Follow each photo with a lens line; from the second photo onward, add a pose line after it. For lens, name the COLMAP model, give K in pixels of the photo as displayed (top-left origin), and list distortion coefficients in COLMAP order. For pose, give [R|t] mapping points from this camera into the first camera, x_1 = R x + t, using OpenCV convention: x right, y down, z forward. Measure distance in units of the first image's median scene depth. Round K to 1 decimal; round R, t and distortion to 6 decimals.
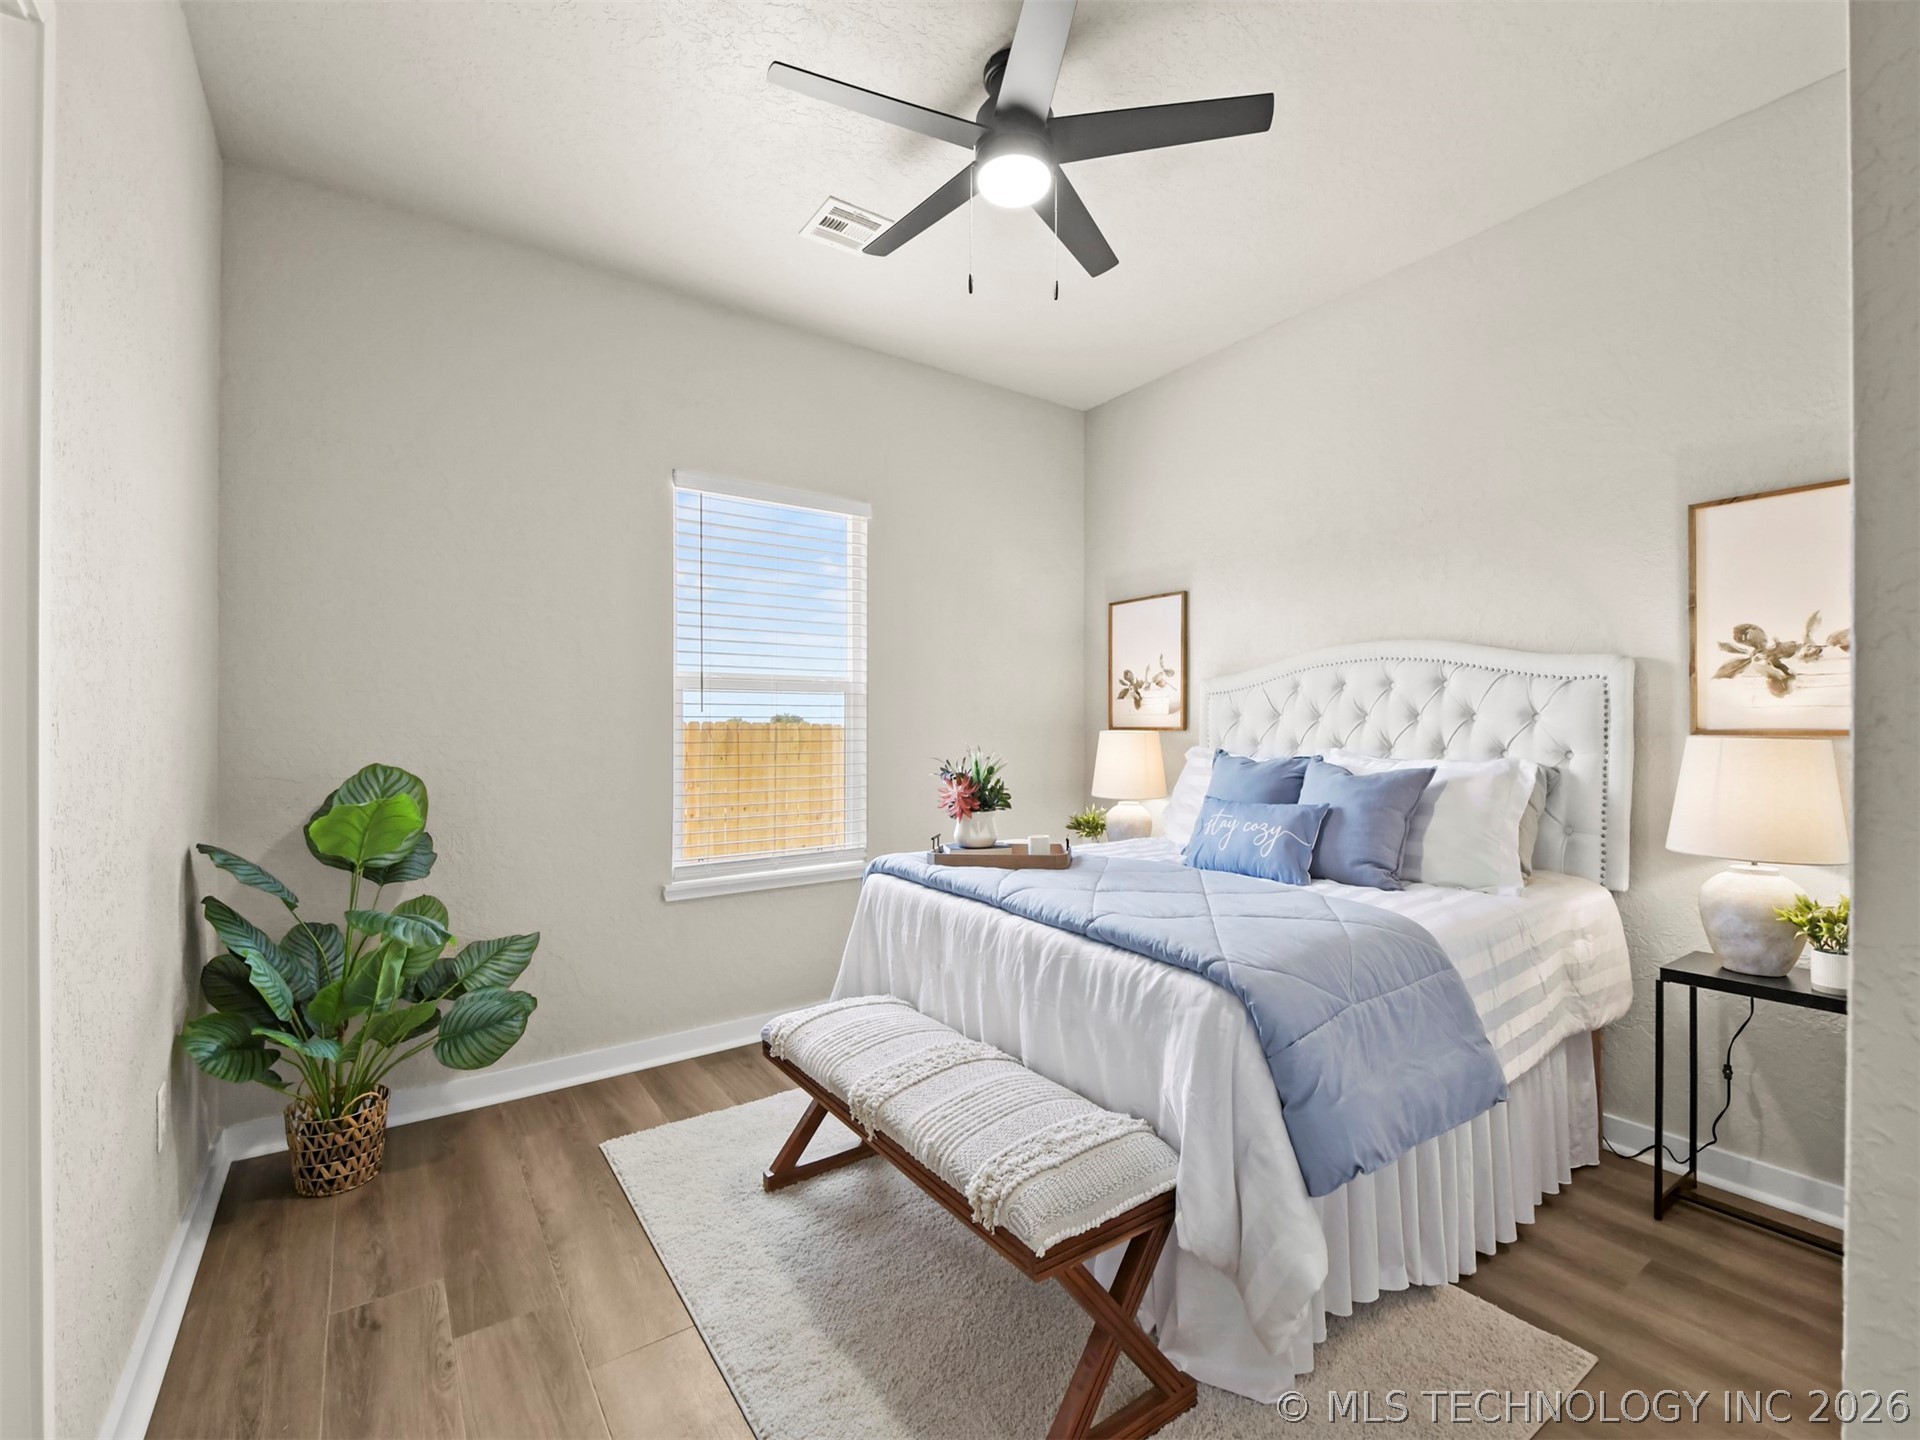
lens RADIAL K [[835.7, 0, 965.7], [0, 835.7, 724.5], [0, 0, 1]] dist [0.013507, -0.000407]
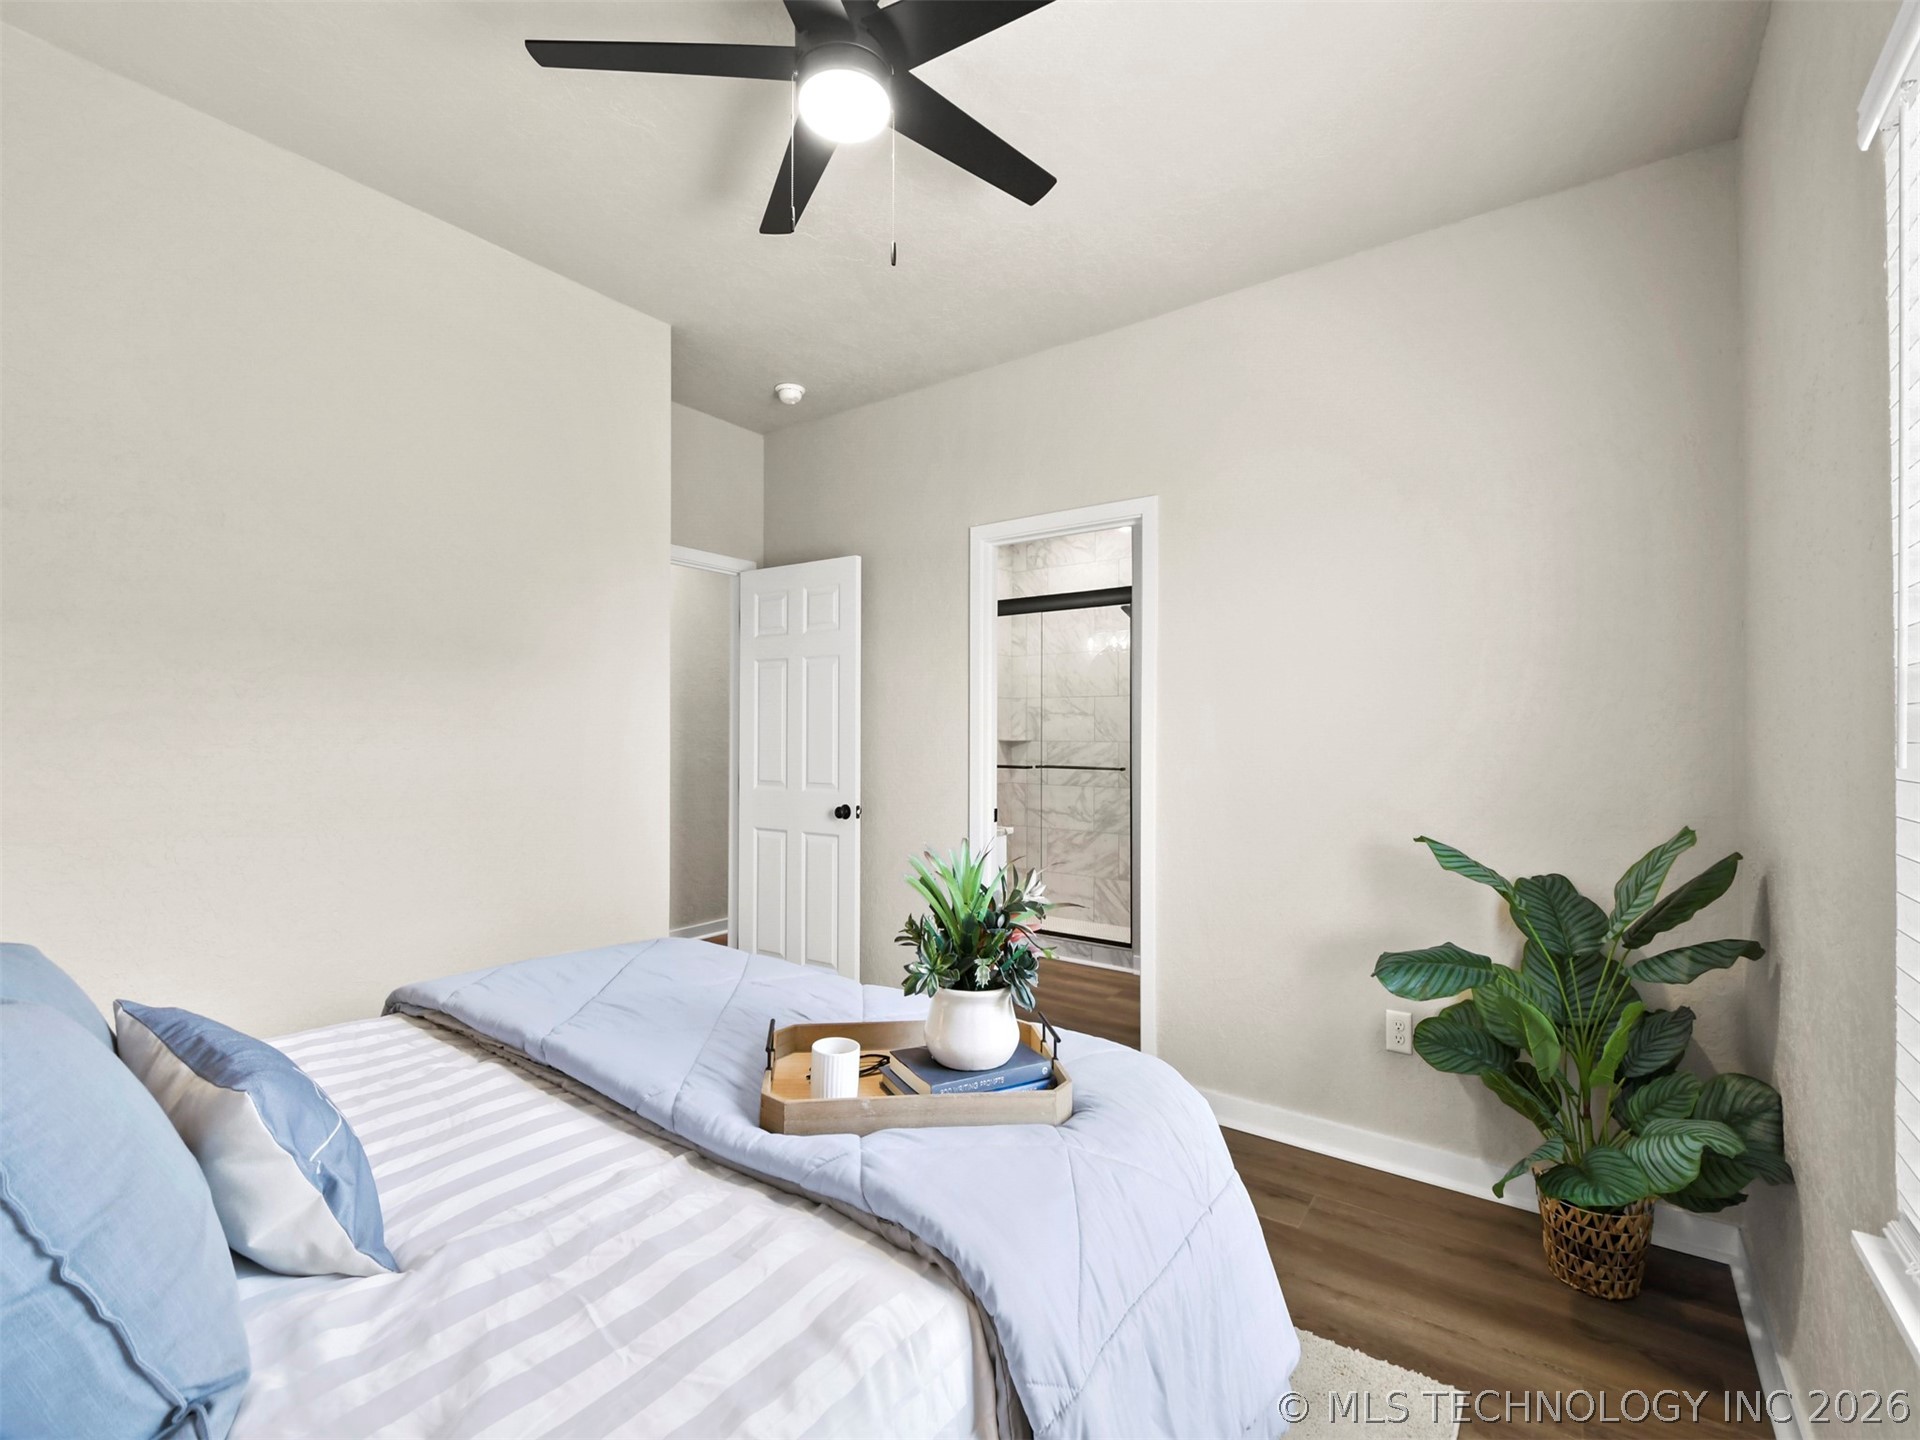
lens RADIAL K [[835.7, 0, 965.7], [0, 835.7, 724.5], [0, 0, 1]] dist [0.013507, -0.000407]
pose [[-0.948234, -0.007201, -0.317491, 0.143226], [-0.001257, 0.999820, -0.018924, -0.007592], [0.317570, -0.017546, -0.948073, 1.610659]]
